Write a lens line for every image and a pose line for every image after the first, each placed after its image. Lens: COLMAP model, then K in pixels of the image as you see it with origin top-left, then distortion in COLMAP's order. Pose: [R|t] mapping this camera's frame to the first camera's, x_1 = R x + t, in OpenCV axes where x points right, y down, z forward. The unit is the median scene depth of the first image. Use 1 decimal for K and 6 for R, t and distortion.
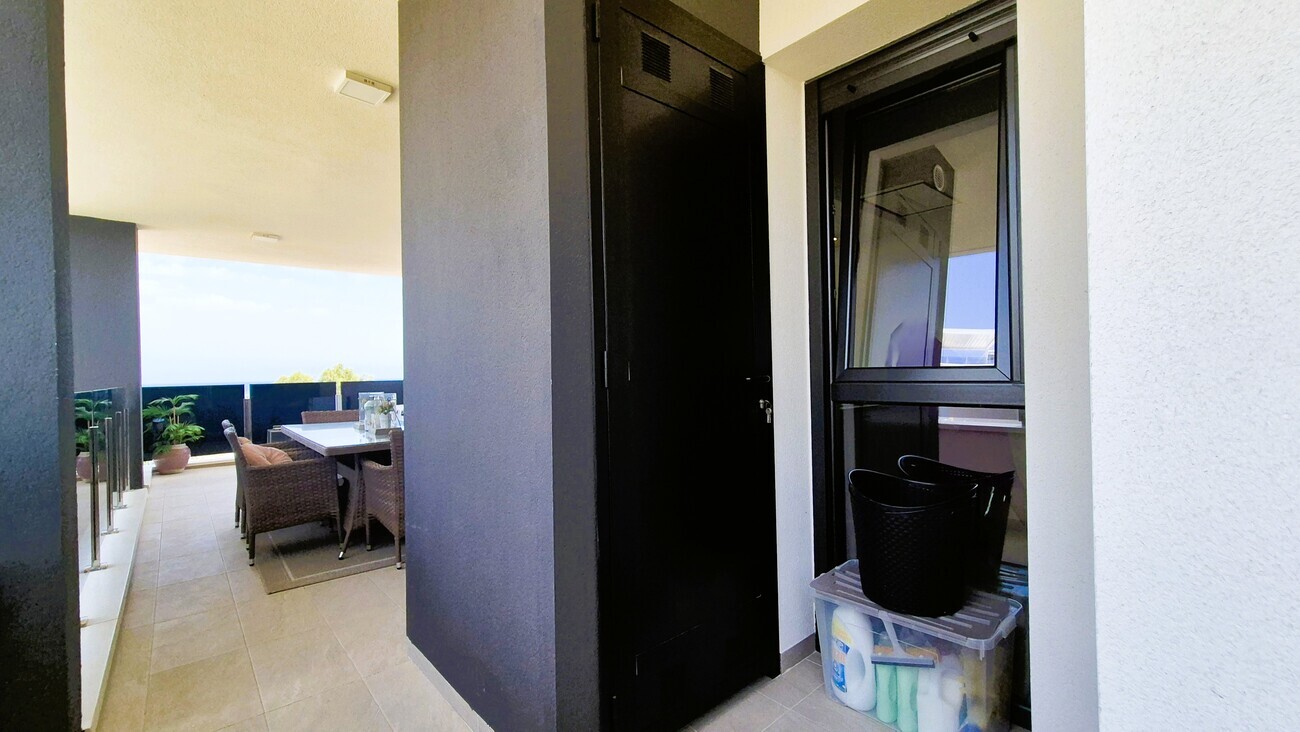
lens RADIAL K [[537.8, 0, 651.4], [0, 537.8, 365.8], [0, 0, 1]] dist [-0.001894, 0.000749]
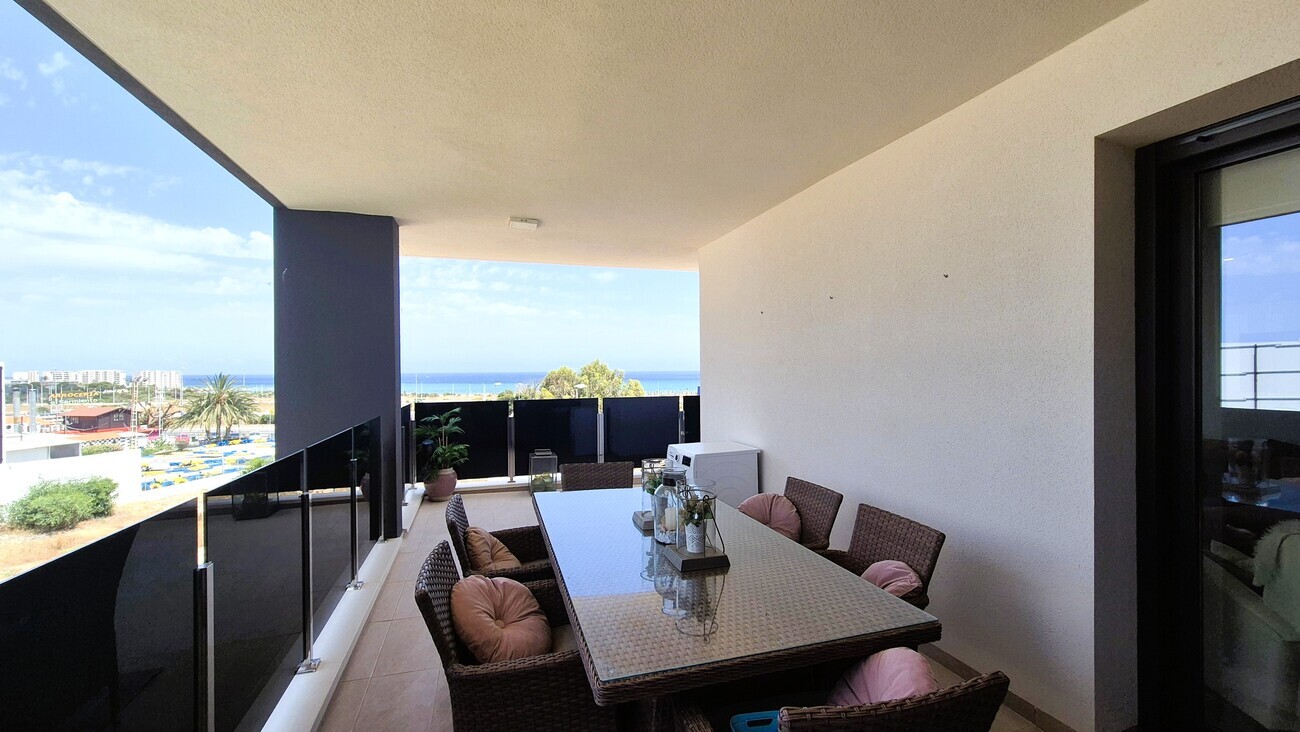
lens RADIAL K [[537.8, 0, 647.1], [0, 537.8, 368.0], [0, 0, 1]] dist [-0.001894, 0.000749]
pose [[0.910633, 0.014636, -0.412957, -0.209749], [-0.009756, 0.999855, 0.013923, -0.037958], [0.413101, -0.008650, 0.910644, 0.328894]]
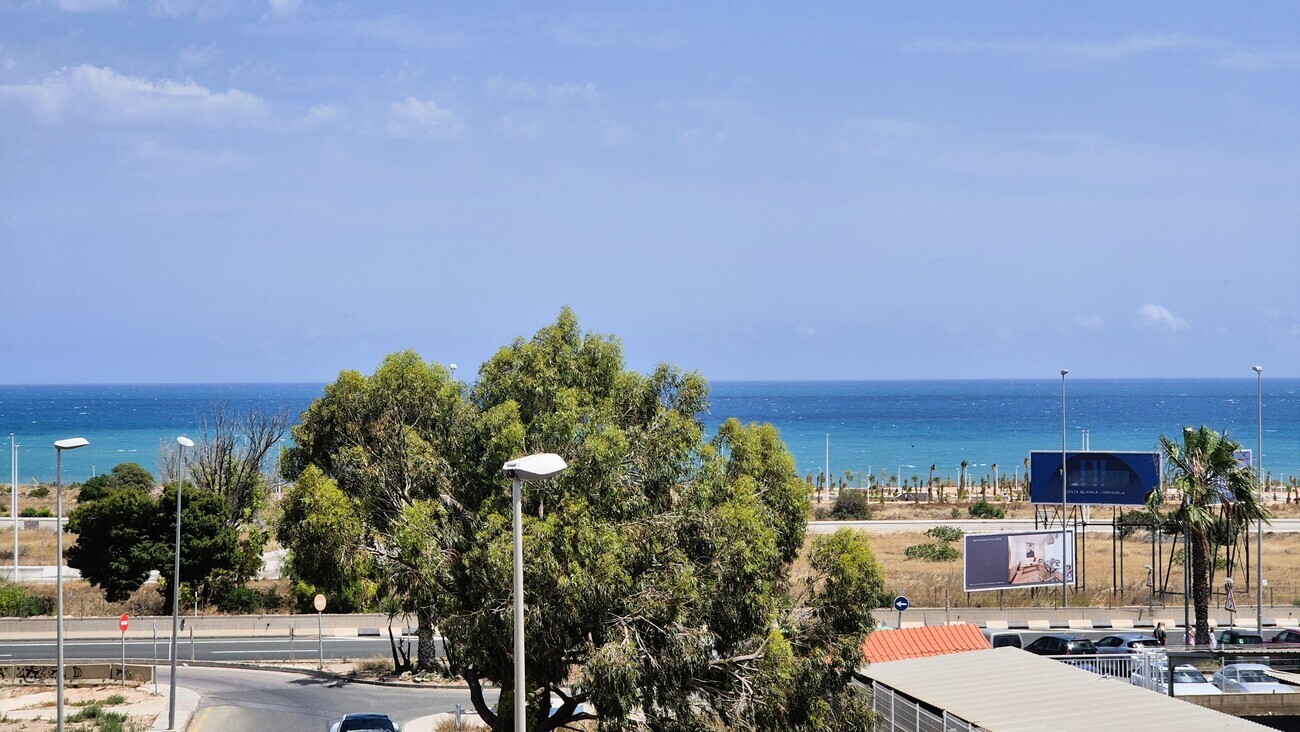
lens RADIAL K [[2393.5, 0, 639.2], [0, 2393.5, 369.5], [0, 0, 1]] dist [0.079462, 0.000000]
pose [[0.891057, 0.015610, -0.453623, -0.785494], [-0.008717, 0.999813, 0.017284, -0.014578], [0.453808, -0.011447, 0.891026, 1.096886]]
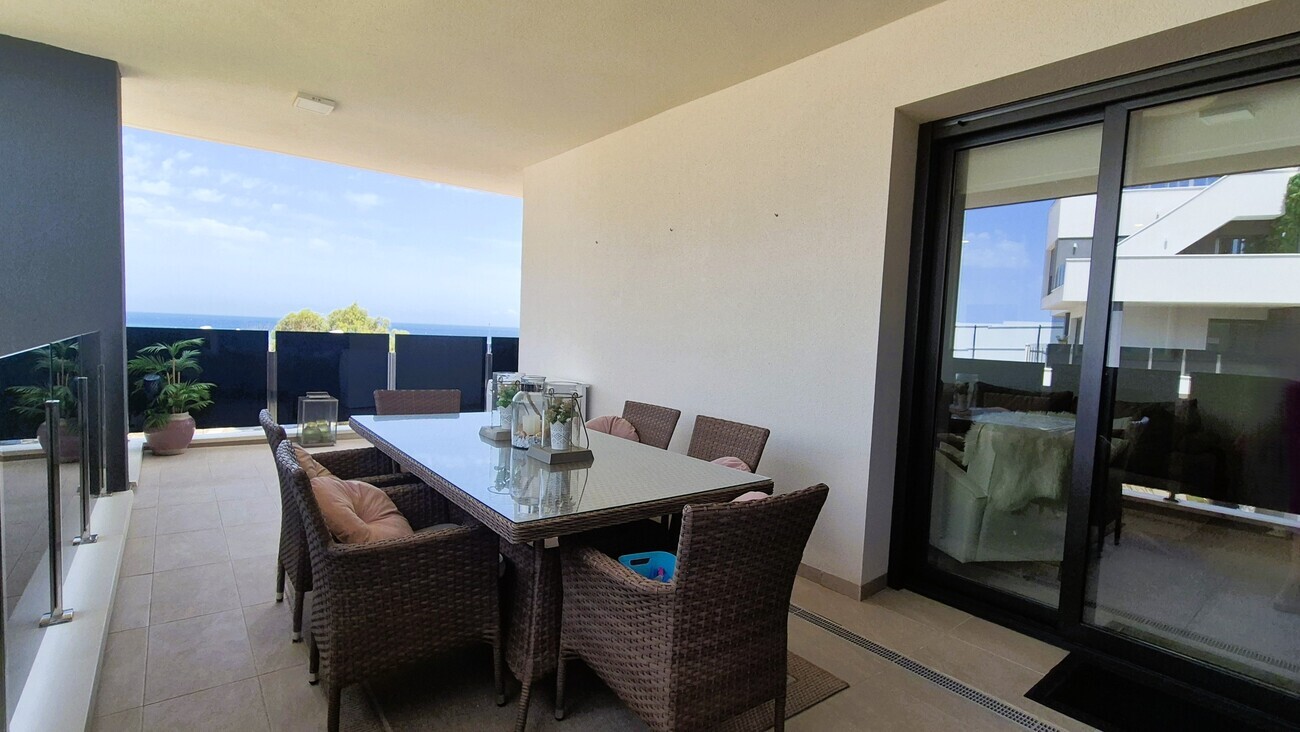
lens RADIAL K [[612.9, 0, 654.4], [0, 612.9, 367.3], [0, 0, 1]] dist [-0.004346, -0.004376]
pose [[0.996136, 0.067978, -0.055611, -0.237541], [-0.064072, 0.995540, 0.069244, -0.005927], [0.060070, -0.065413, 0.996049, 0.265426]]
